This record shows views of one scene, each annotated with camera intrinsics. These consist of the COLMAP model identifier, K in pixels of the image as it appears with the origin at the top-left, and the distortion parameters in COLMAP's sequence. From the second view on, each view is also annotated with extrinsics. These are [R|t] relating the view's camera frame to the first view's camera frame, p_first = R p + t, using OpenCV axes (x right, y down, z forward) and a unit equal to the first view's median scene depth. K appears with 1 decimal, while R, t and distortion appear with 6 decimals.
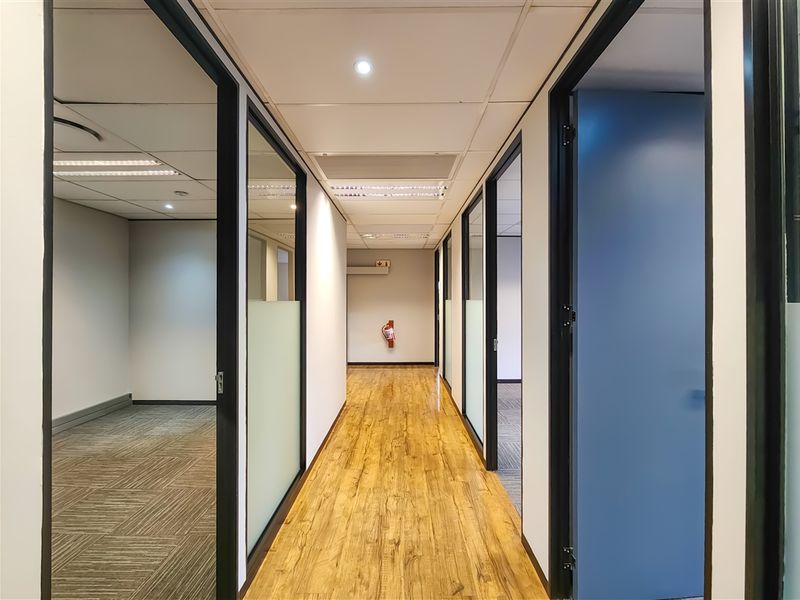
lens RADIAL K [[326.8, 0, 399.9], [0, 326.8, 298.4], [0, 0, 1]] dist [-0.000077, -0.000594]
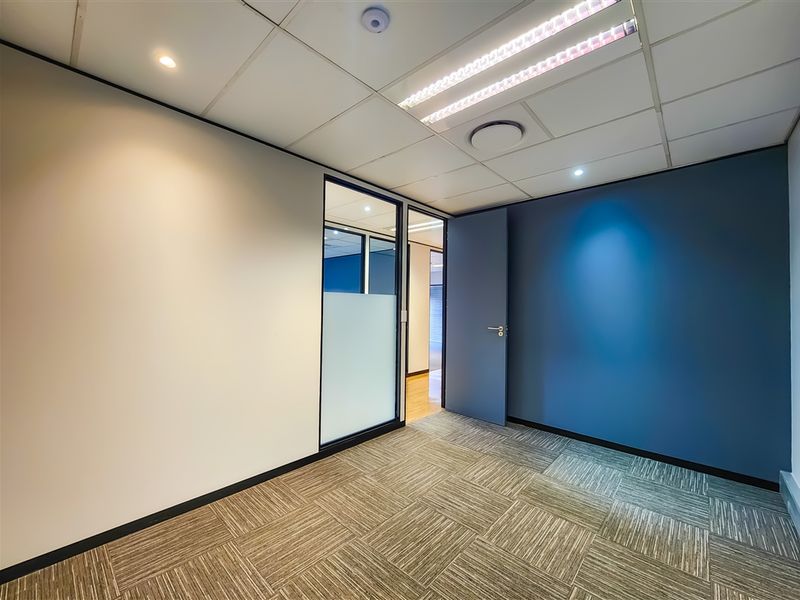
lens RADIAL K [[326.8, 0, 398.9], [0, 326.8, 301.9], [0, 0, 1]] dist [-0.000077, -0.000594]
pose [[-0.739668, -0.004797, 0.672955, -1.378389], [-0.012869, 0.999893, -0.007017, 0.049939], [-0.672849, -0.013850, -0.739650, 1.816797]]
